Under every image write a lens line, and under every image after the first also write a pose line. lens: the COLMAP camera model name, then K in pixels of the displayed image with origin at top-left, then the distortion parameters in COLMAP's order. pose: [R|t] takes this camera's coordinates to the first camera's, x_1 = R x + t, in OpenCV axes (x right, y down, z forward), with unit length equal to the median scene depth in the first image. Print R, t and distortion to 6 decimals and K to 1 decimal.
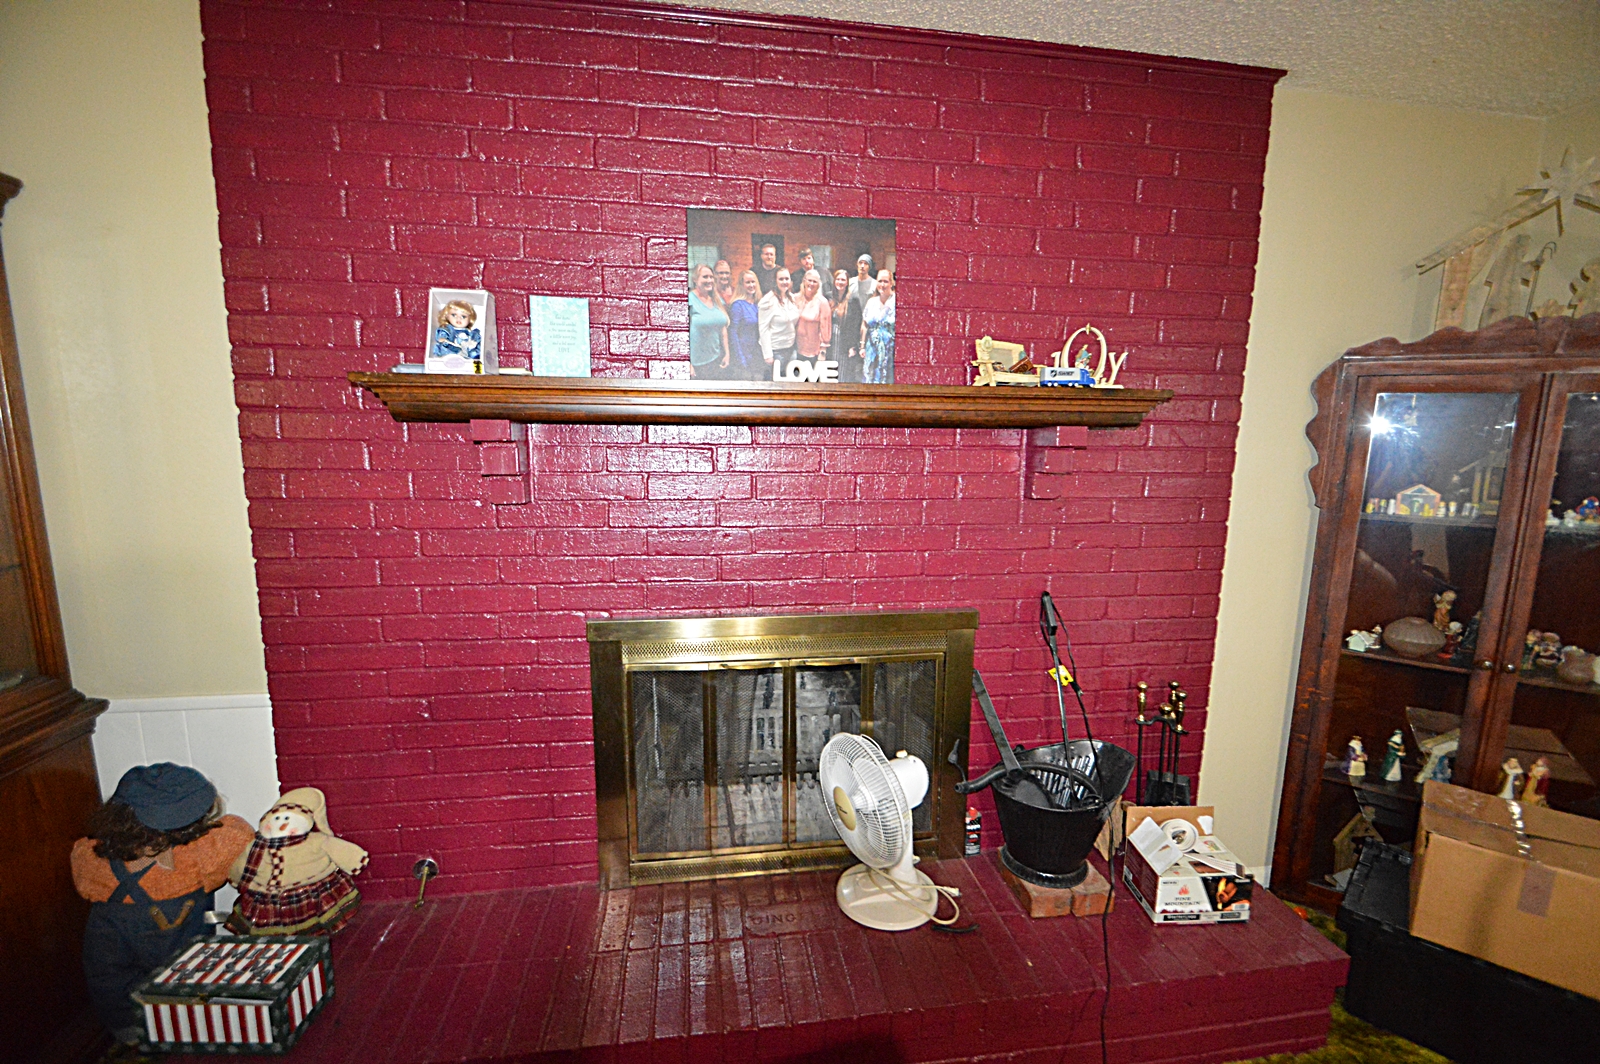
lens RADIAL K [[709.4, 0, 802.8], [0, 709.4, 539.6], [0, 0, 1]] dist [0.011951, -0.013648]
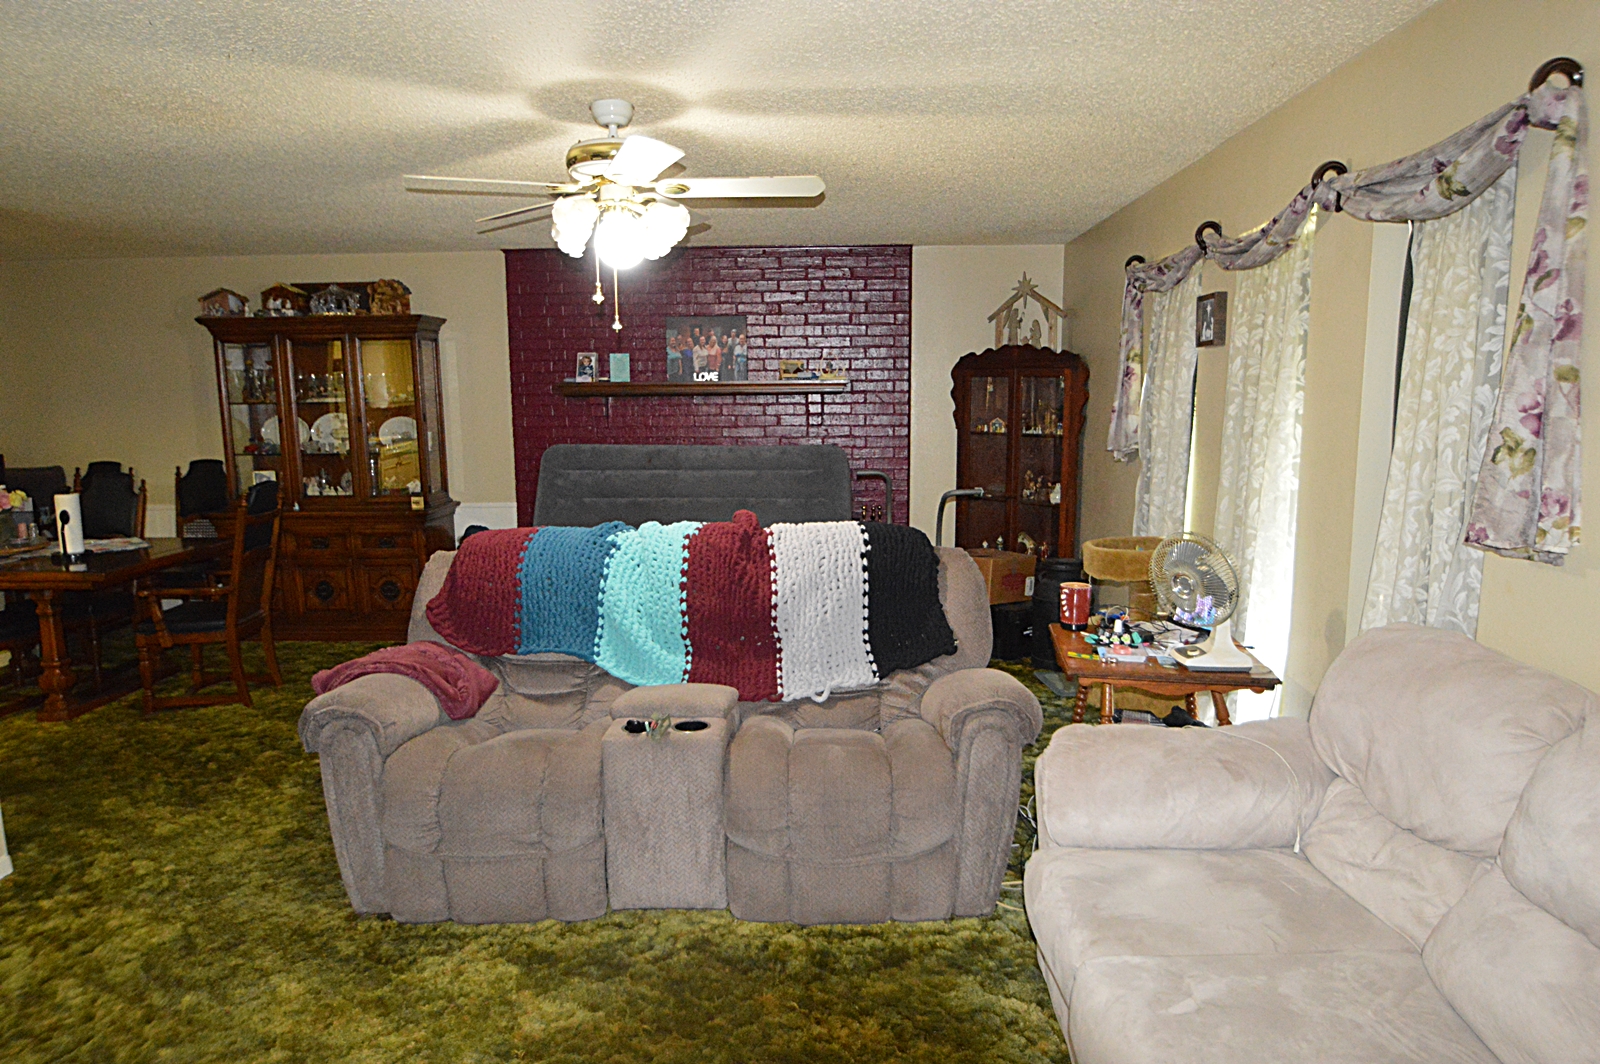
lens RADIAL K [[996.8, 0, 795.4], [0, 996.8, 539.9], [0, 0, 1]] dist [-0.030758, 0.005284]
pose [[0.984737, 0.006582, -0.173926, 0.948301], [-0.007288, 0.999968, -0.003420, 0.375045], [0.173898, 0.004635, 0.984753, -2.528866]]
